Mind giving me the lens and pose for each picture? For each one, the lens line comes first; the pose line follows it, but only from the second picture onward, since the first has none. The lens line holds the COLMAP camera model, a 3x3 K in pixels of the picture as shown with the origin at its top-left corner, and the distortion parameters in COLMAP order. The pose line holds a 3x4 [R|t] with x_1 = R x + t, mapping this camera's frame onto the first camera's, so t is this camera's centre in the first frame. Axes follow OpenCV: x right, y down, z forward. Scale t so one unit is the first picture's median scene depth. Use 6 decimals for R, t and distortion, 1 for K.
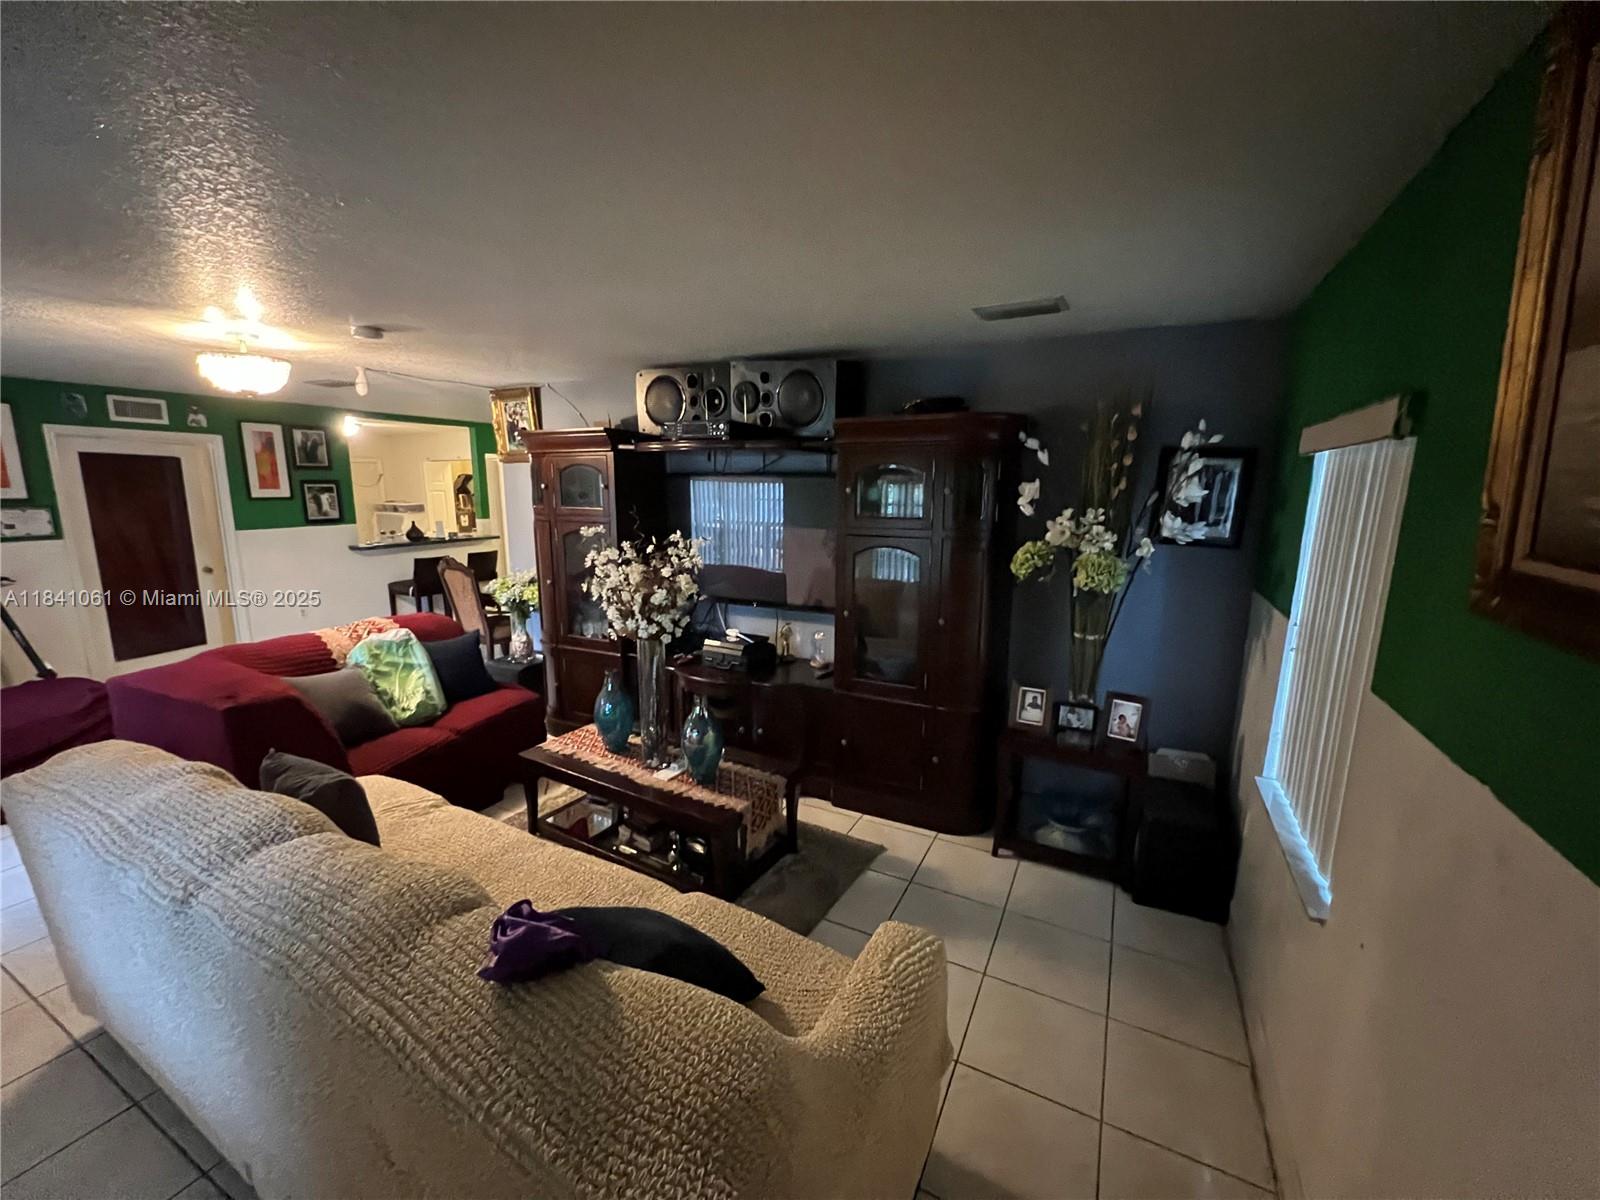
lens RADIAL K [[643.5, 0, 800.9], [0, 643.5, 606.7], [0, 0, 1]] dist [-0.001339, 0.000481]
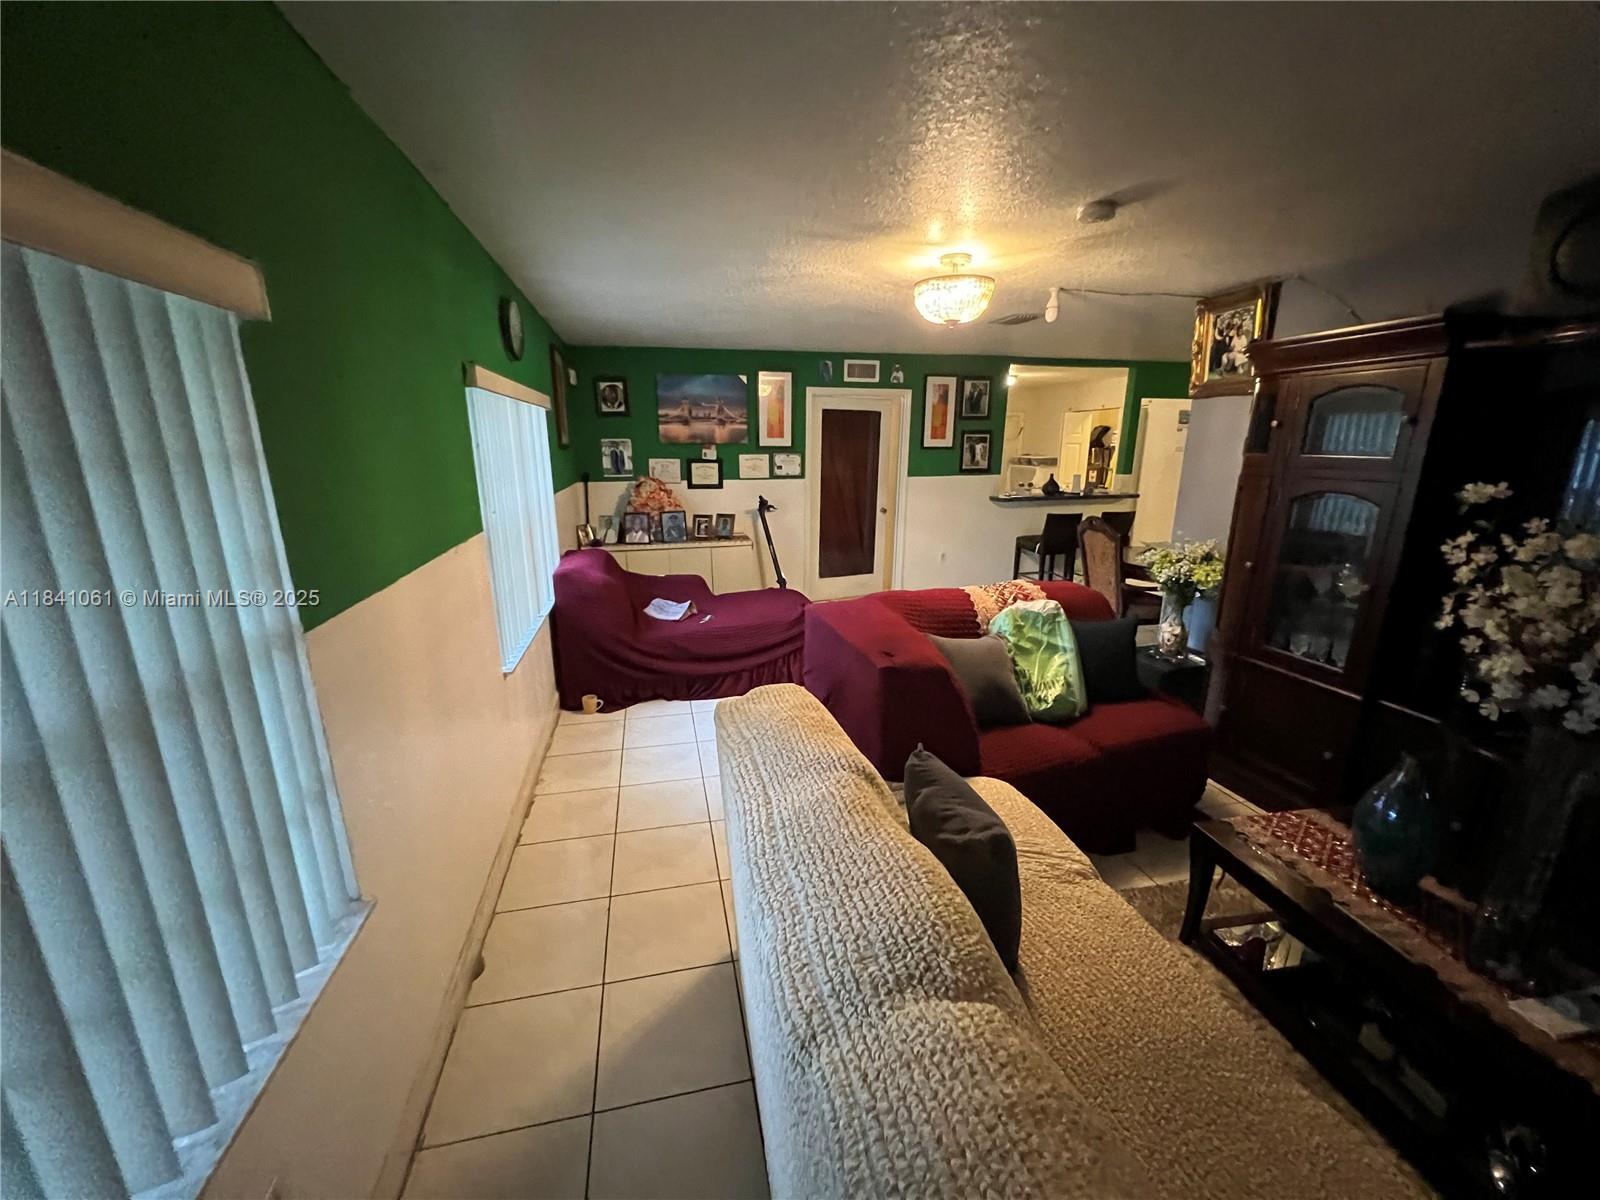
lens RADIAL K [[640.0, 0, 799.7], [0, 640.0, 606.8], [0, 0, 1]] dist [0.001817, 0.000209]
pose [[0.643489, 0.184343, -0.742926, -0.163185], [-0.137063, 0.982631, 0.125103, -0.012305], [0.753084, 0.021326, 0.657579, 0.162860]]
